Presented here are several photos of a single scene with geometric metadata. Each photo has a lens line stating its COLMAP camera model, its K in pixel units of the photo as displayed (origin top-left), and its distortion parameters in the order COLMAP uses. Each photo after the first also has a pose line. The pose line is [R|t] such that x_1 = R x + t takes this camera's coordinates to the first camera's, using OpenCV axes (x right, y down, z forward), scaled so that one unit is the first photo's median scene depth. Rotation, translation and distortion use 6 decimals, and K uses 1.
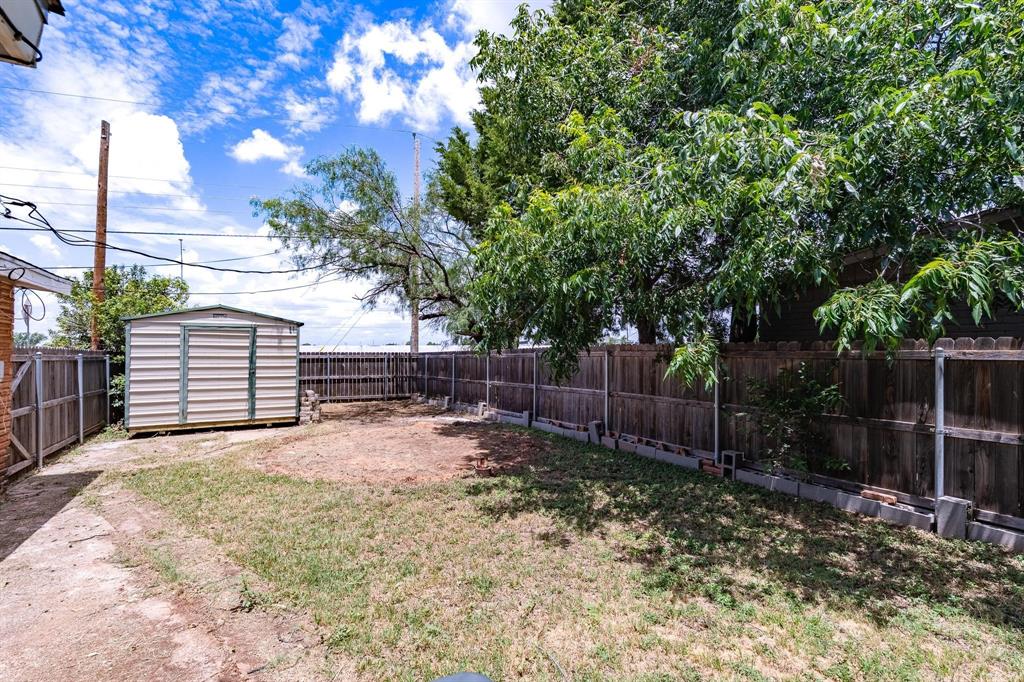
lens RADIAL K [[454.8, 0, 506.9], [0, 454.8, 346.7], [0, 0, 1]] dist [-0.003833, 0.001074]
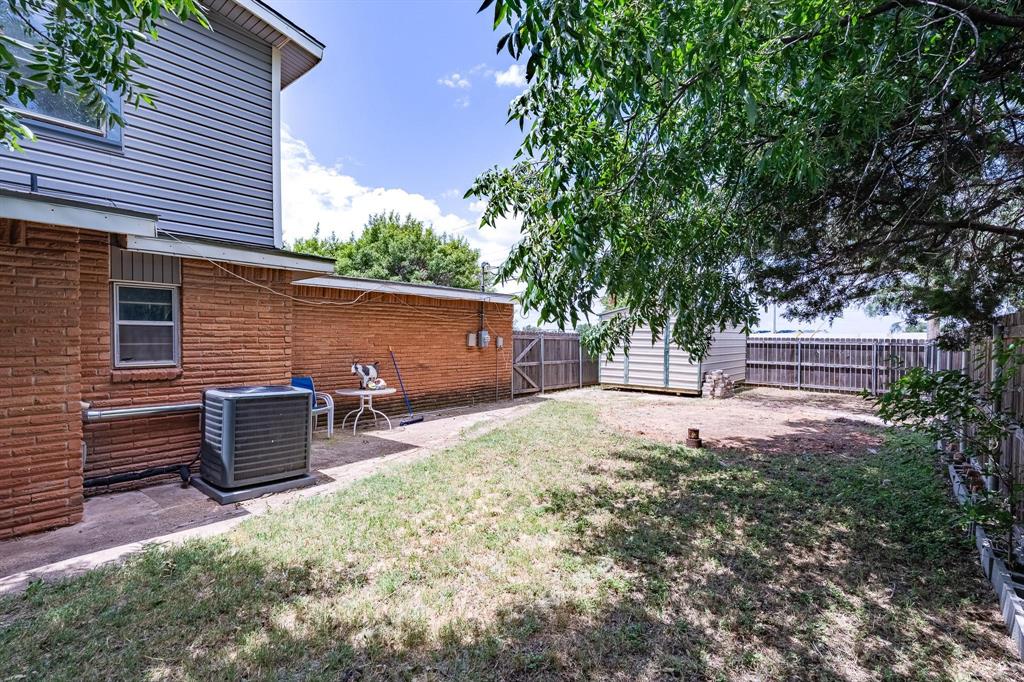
lens RADIAL K [[454.8, 0, 490.8], [0, 454.8, 339.0], [0, 0, 1]] dist [-0.003833, 0.001074]
pose [[0.302030, 0.005808, -0.953281, 0.515283], [0.000514, 0.999980, 0.006255, 0.012110], [0.953298, -0.002379, 0.302021, 0.124468]]
